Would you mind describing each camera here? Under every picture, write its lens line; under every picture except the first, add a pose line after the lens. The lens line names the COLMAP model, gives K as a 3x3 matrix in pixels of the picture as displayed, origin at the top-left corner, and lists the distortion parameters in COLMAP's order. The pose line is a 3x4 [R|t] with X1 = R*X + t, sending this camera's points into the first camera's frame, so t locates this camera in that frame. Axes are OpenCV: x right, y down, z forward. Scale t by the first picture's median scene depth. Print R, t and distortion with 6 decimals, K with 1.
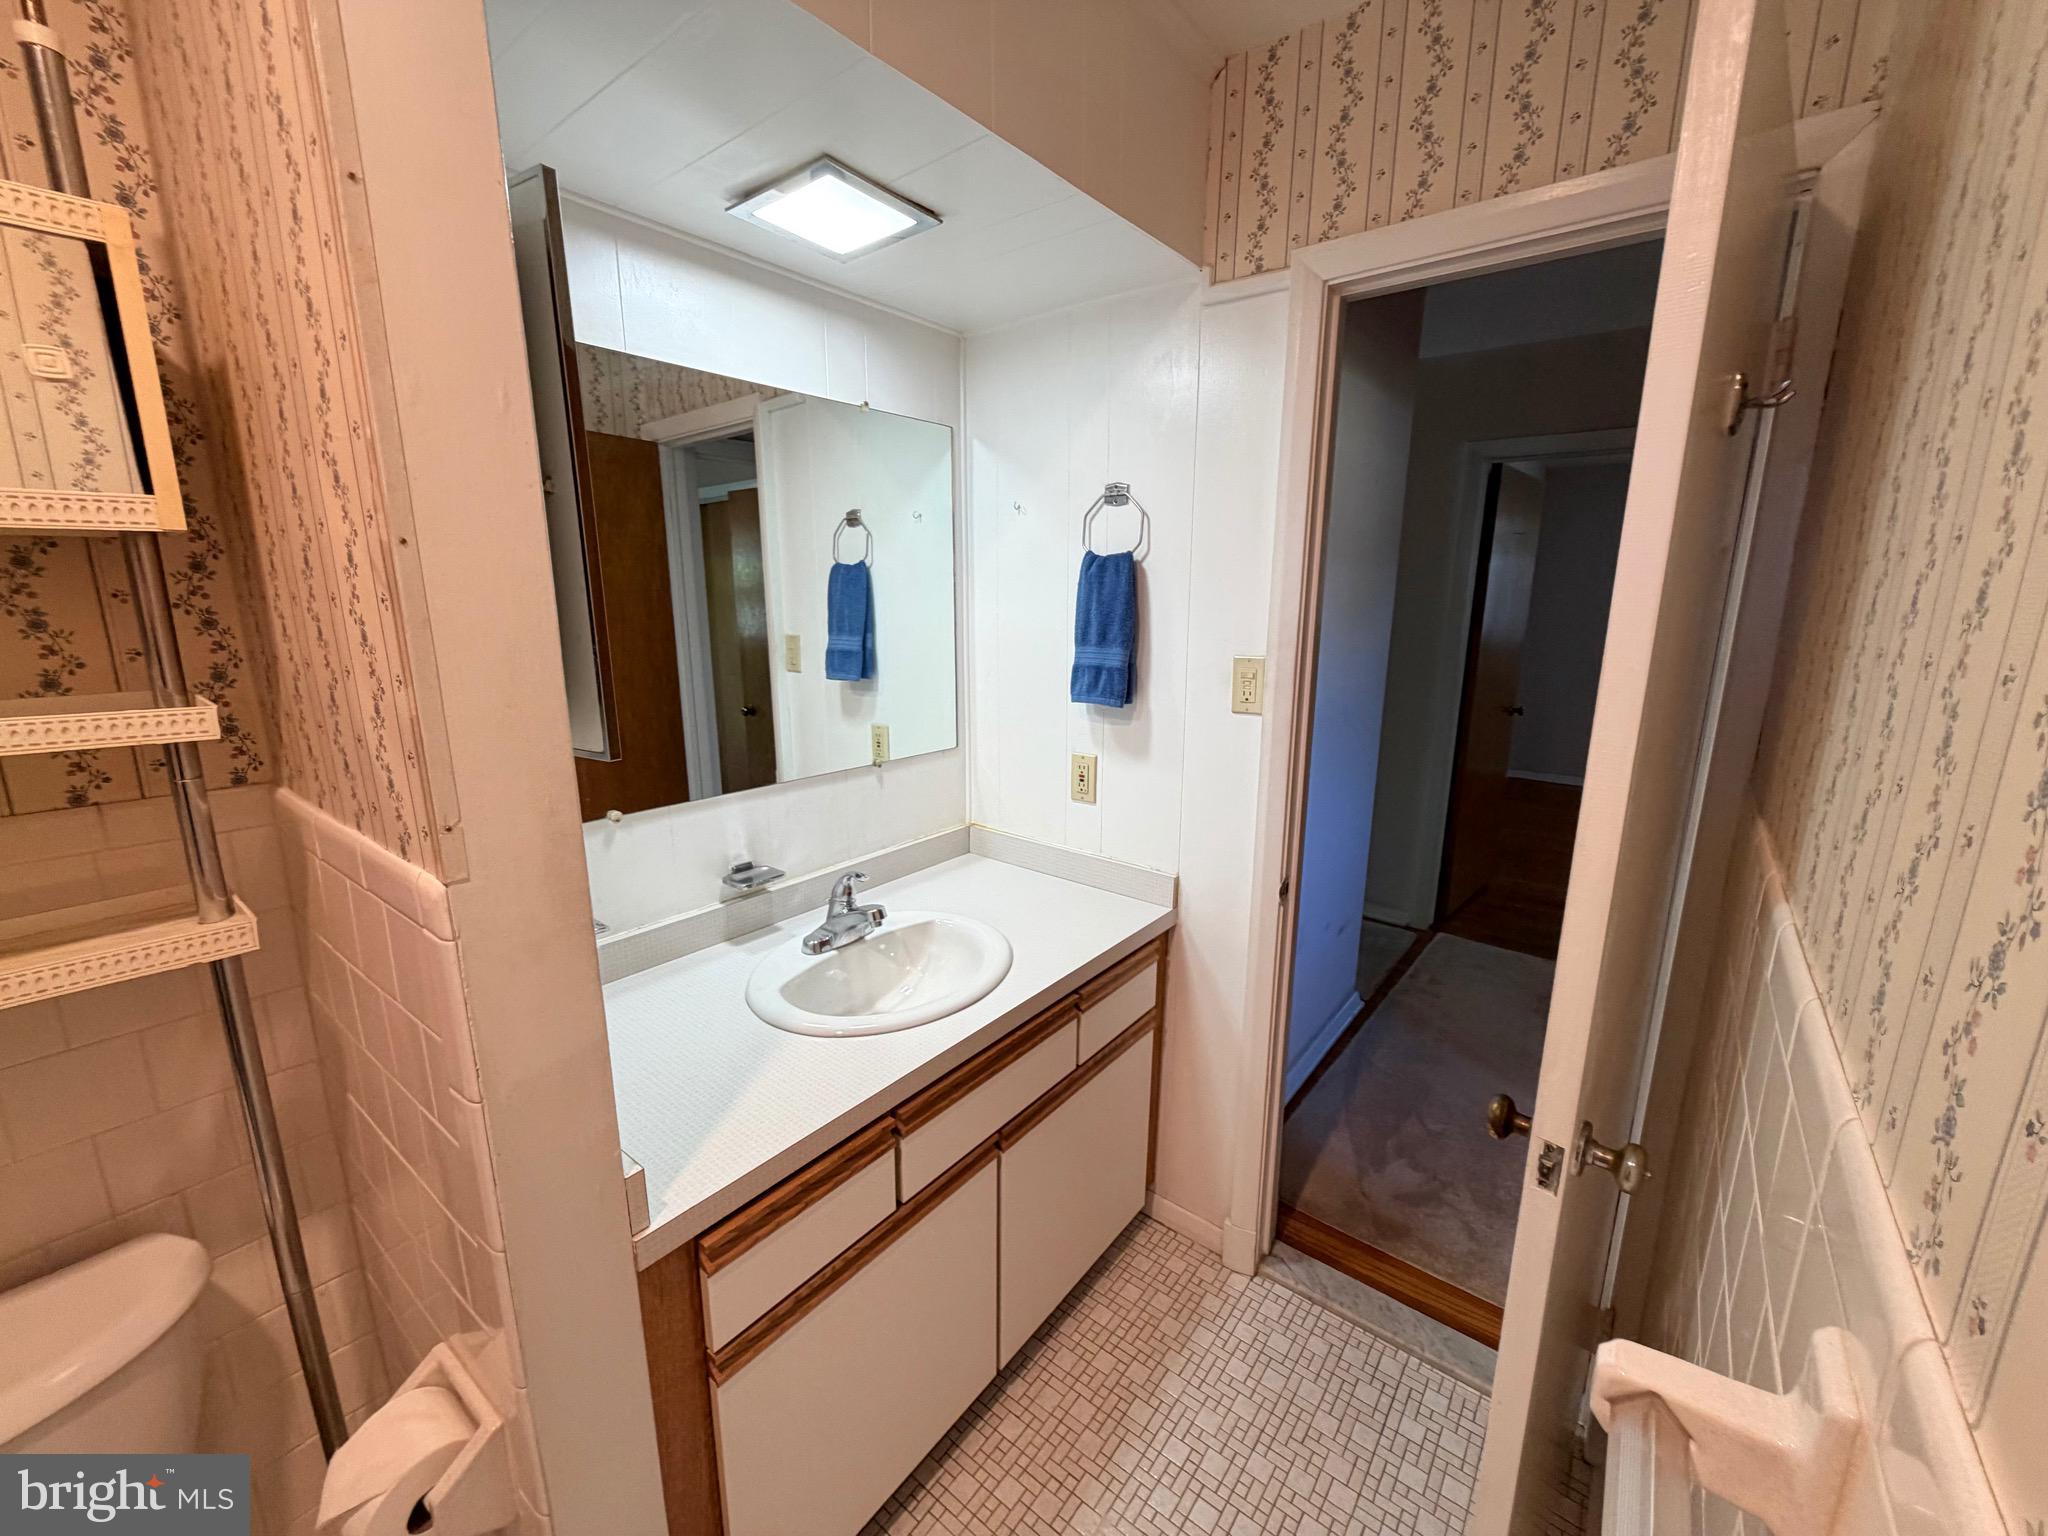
lens RADIAL K [[830.9, 0, 1019.8], [0, 830.9, 772.4], [0, 0, 1]] dist [0.001185, 0.000160]
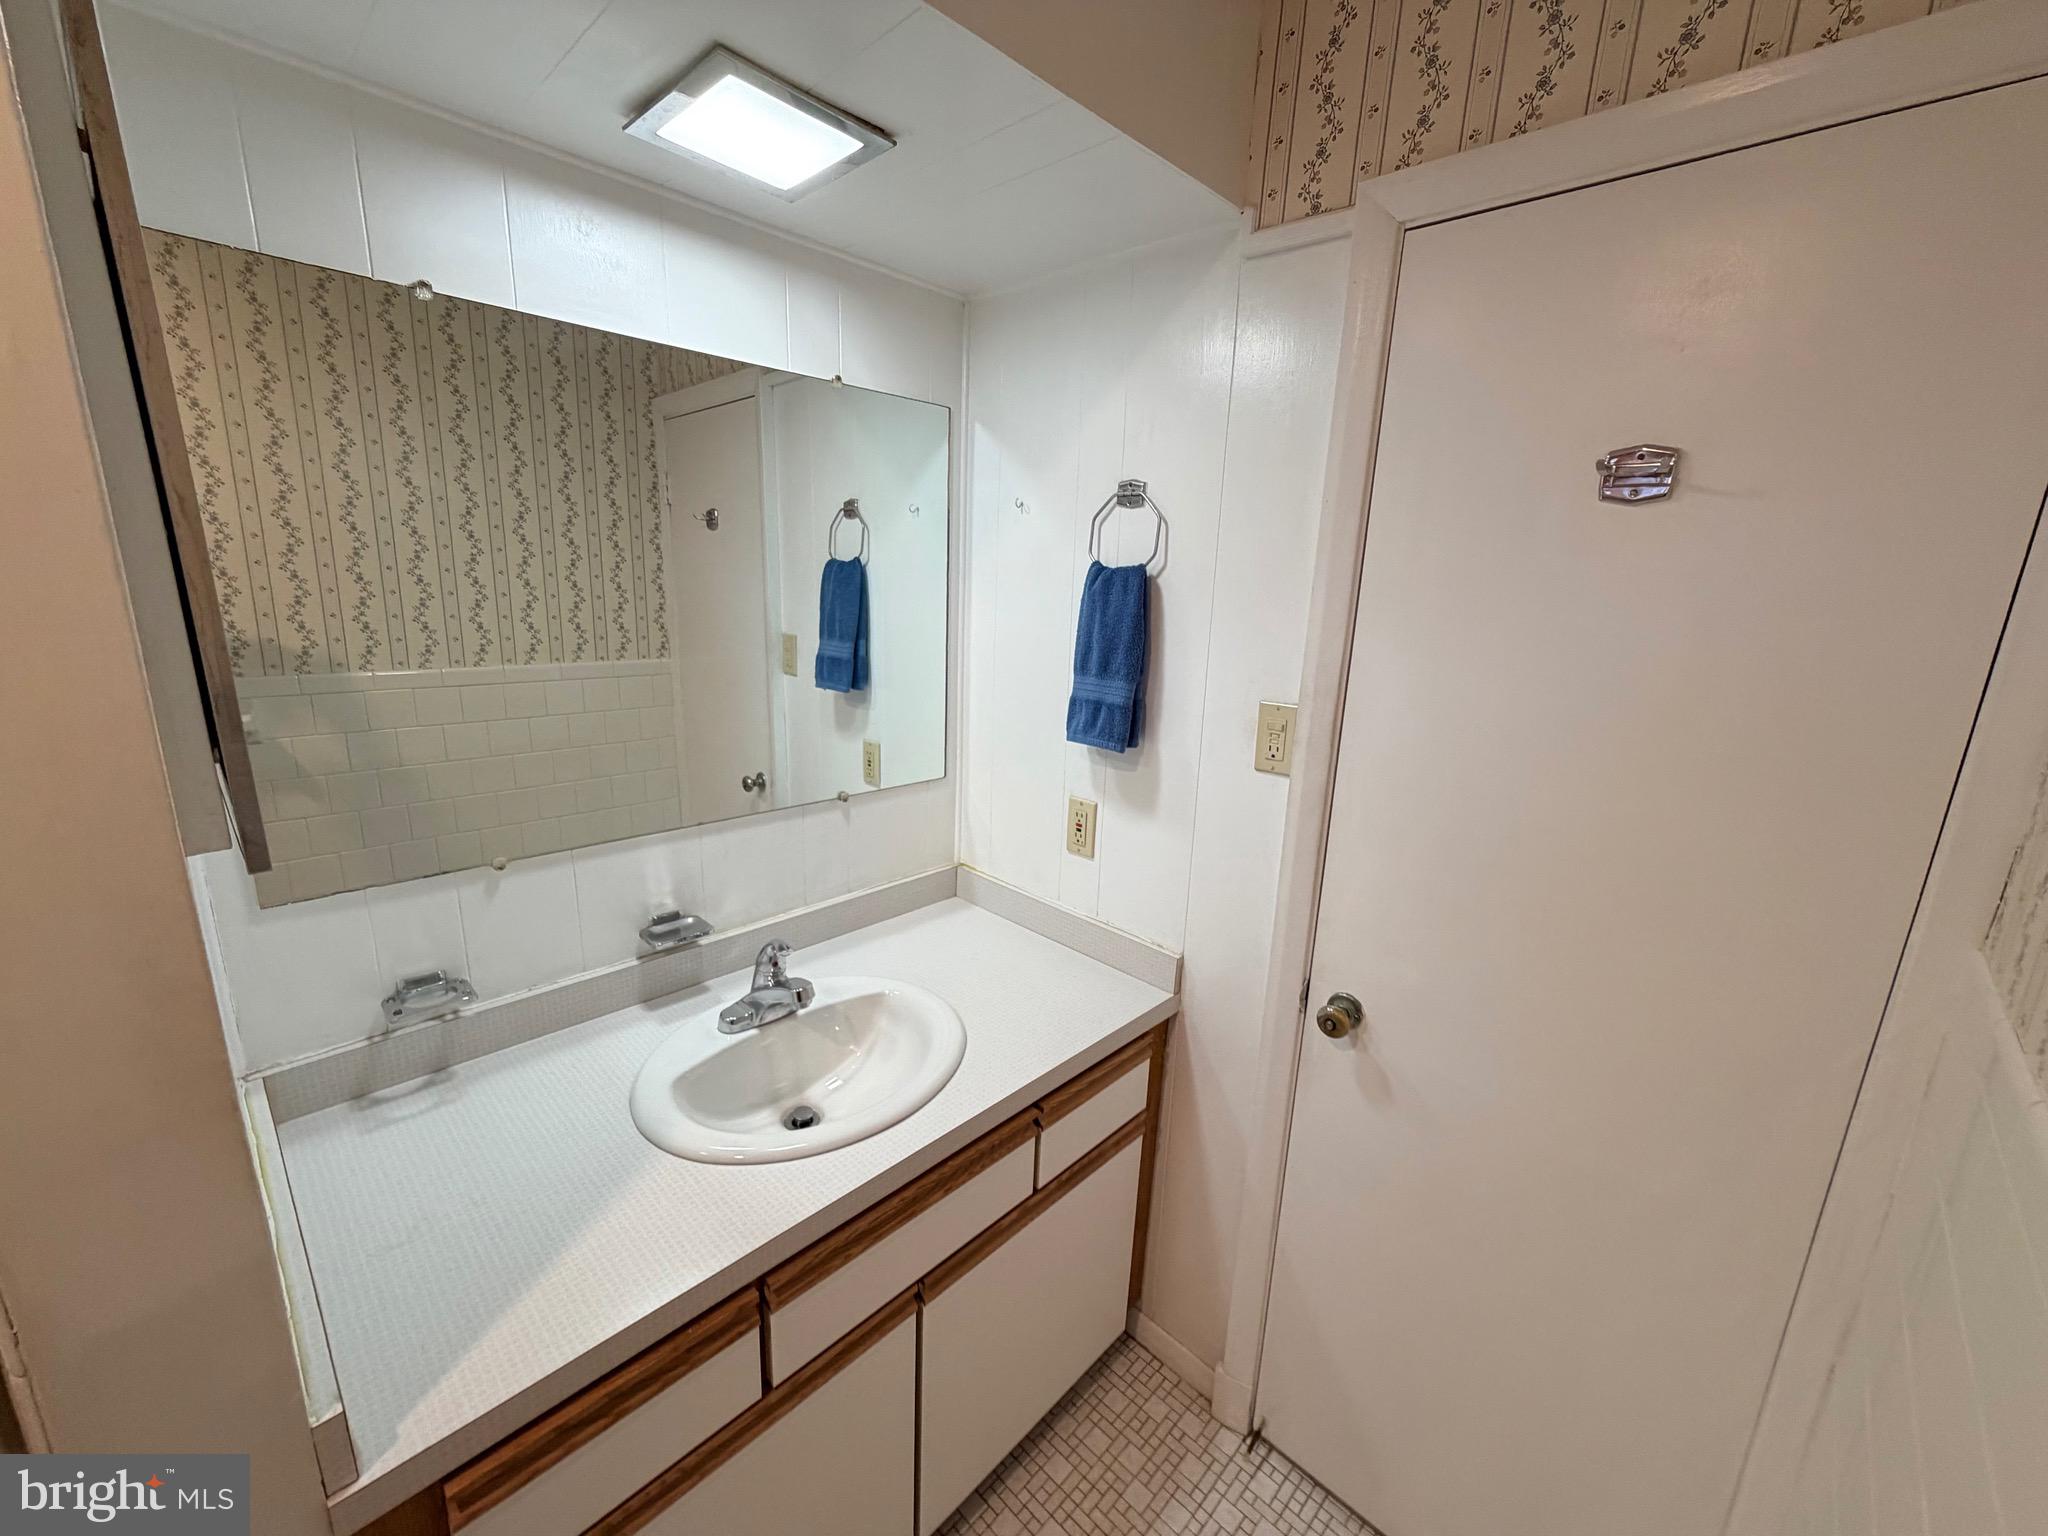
lens RADIAL K [[830.9, 0, 1019.8], [0, 830.9, 772.4], [0, 0, 1]] dist [0.001185, 0.000160]
pose [[0.994931, 0.054854, -0.084280, 0.091715], [-0.053042, 0.998314, 0.023588, -0.072980], [0.085432, -0.018998, 0.996163, 0.166360]]
